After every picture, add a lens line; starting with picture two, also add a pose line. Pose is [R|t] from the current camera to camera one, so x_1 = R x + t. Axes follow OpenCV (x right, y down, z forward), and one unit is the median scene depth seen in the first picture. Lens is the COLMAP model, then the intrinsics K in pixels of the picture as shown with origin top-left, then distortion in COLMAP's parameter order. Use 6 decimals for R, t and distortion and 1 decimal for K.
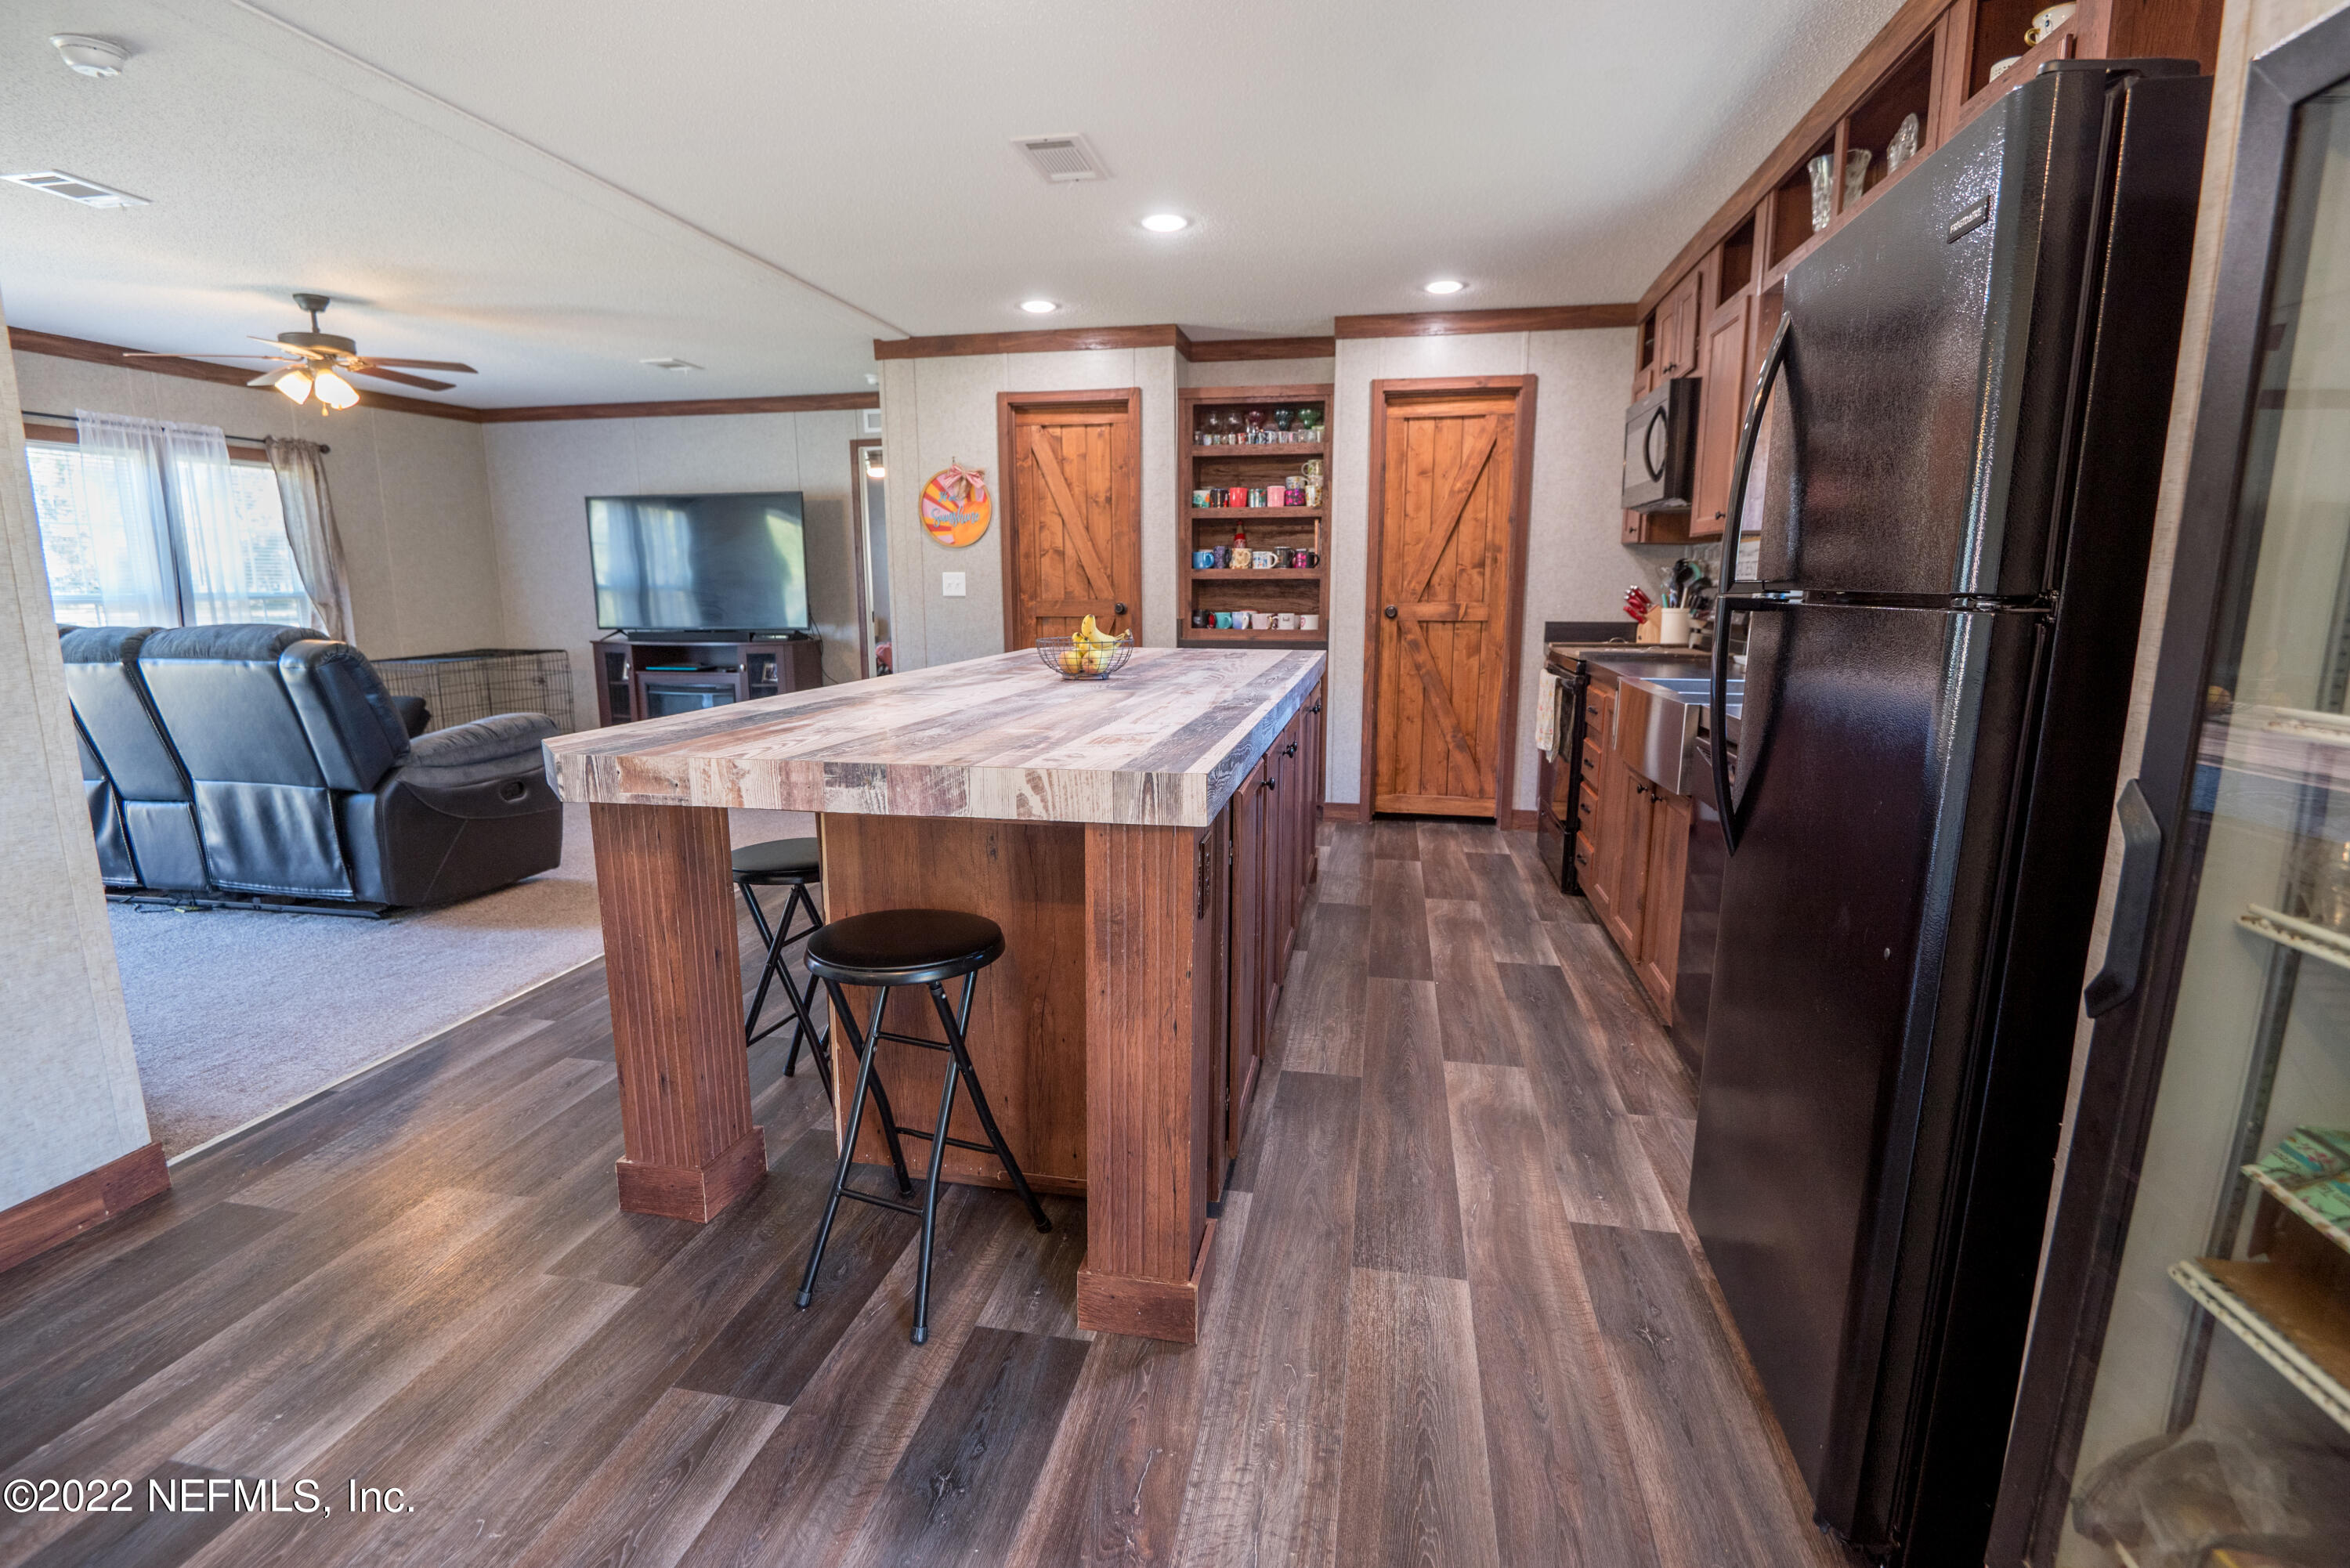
lens RADIAL K [[1085.8, 0, 1209.1], [0, 1085.8, 799.4], [0, 0, 1]] dist [-0.009216, -0.008523]
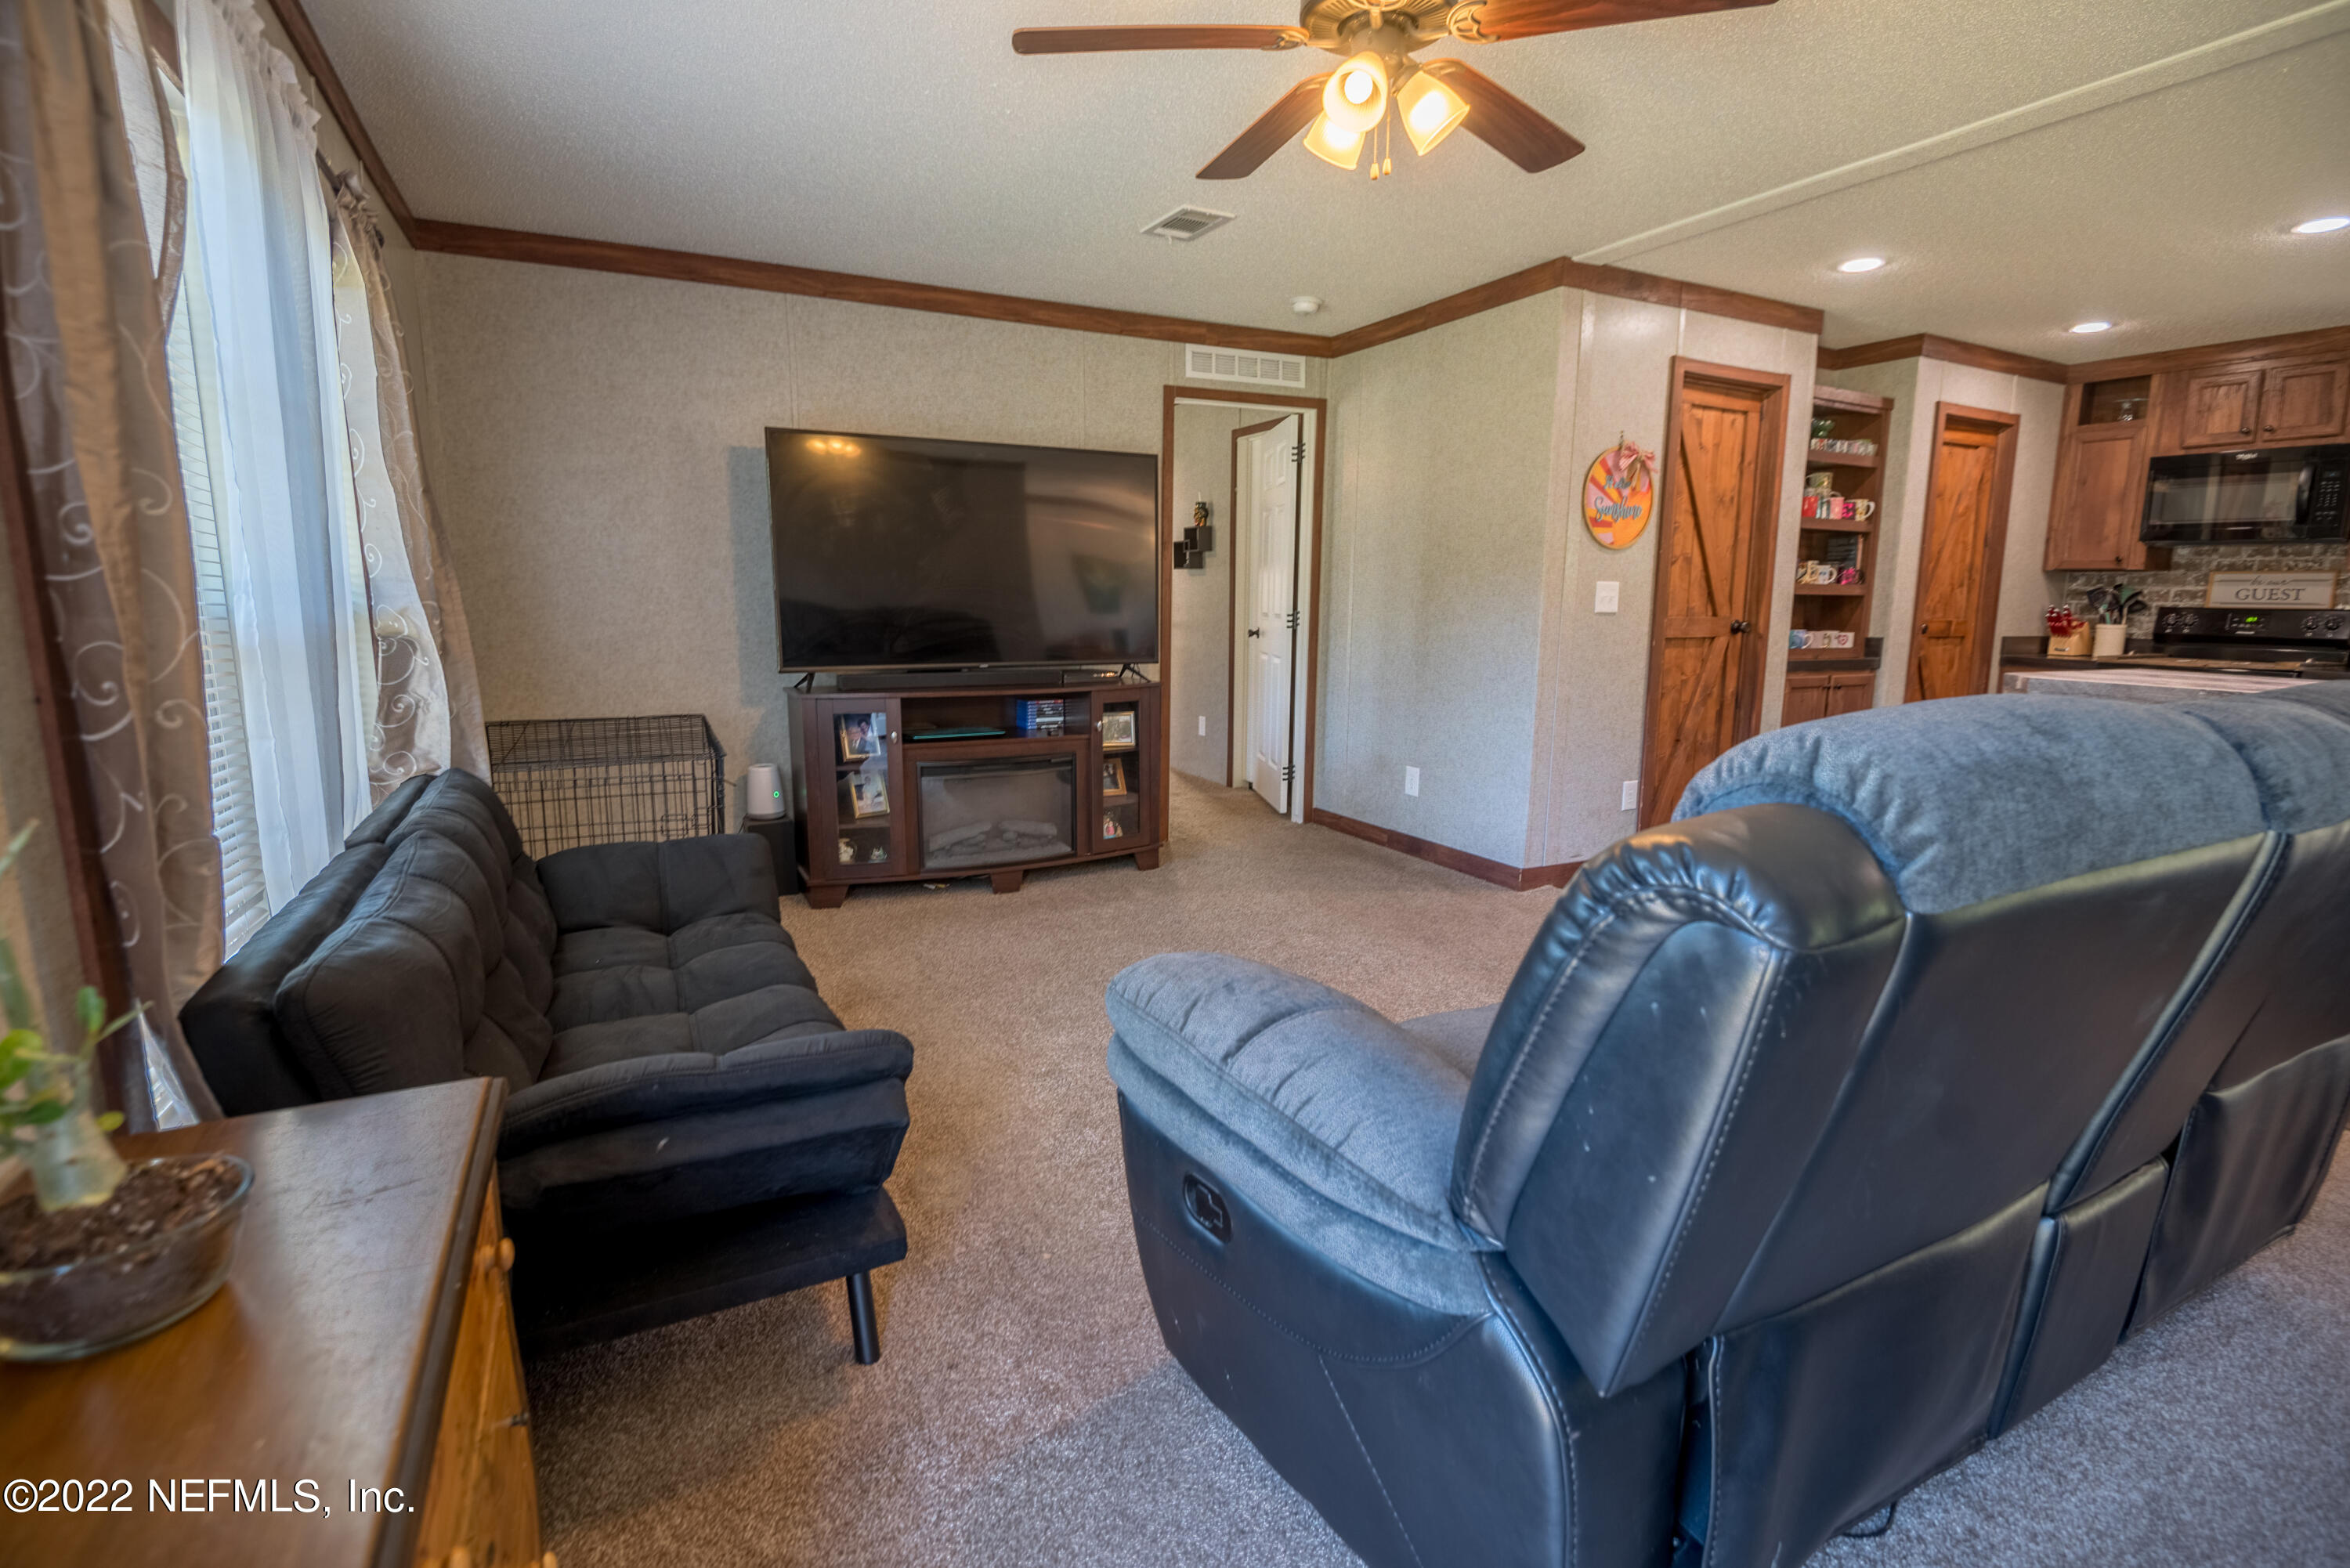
lens RADIAL K [[1085.8, 0, 1169.0], [0, 1085.8, 794.1], [0, 0, 1]] dist [-0.009216, -0.008523]
pose [[0.799613, -0.098307, 0.592415, -1.018523], [0.110606, 0.993742, 0.015614, -0.114426], [-0.590242, 0.053039, 0.805482, 0.618512]]
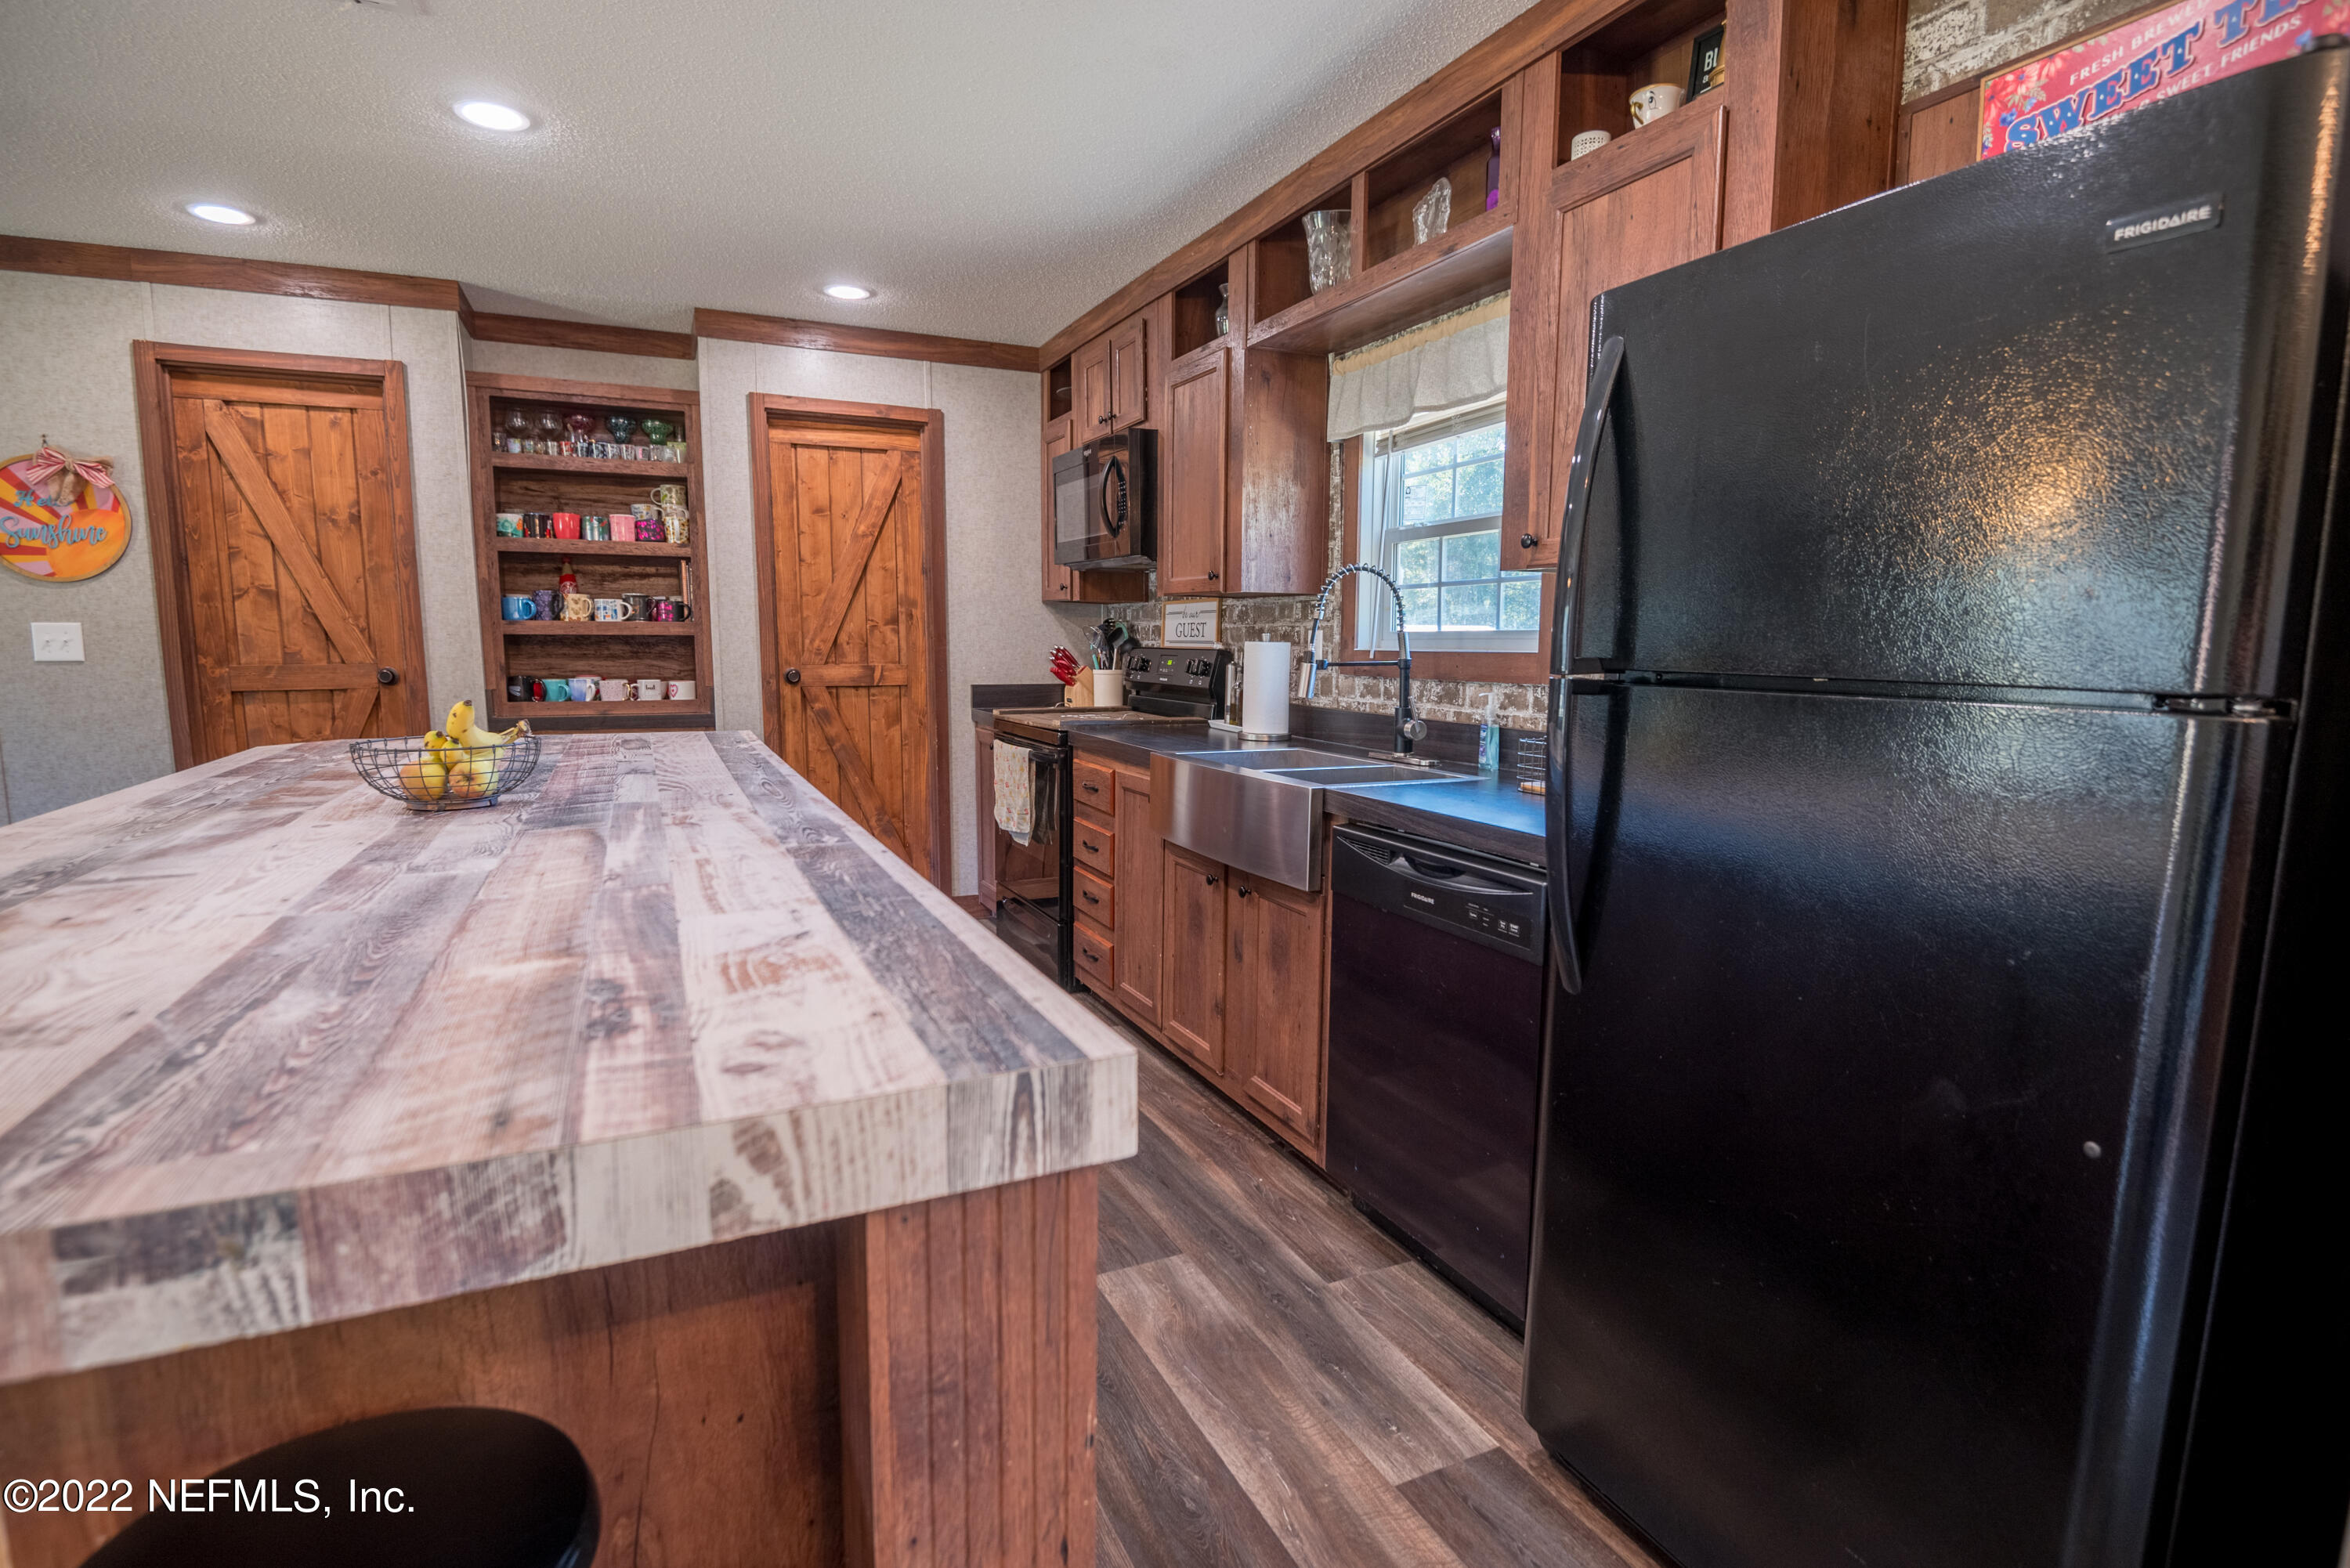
lens RADIAL K [[1085.8, 0, 1146.2], [0, 1085.8, 796.9], [0, 0, 1]] dist [-0.009216, -0.008523]
pose [[0.819815, -0.076072, 0.567554, -0.086206], [0.103375, 0.994513, -0.016023, -0.041676], [-0.563221, 0.071807, 0.823181, 0.183020]]
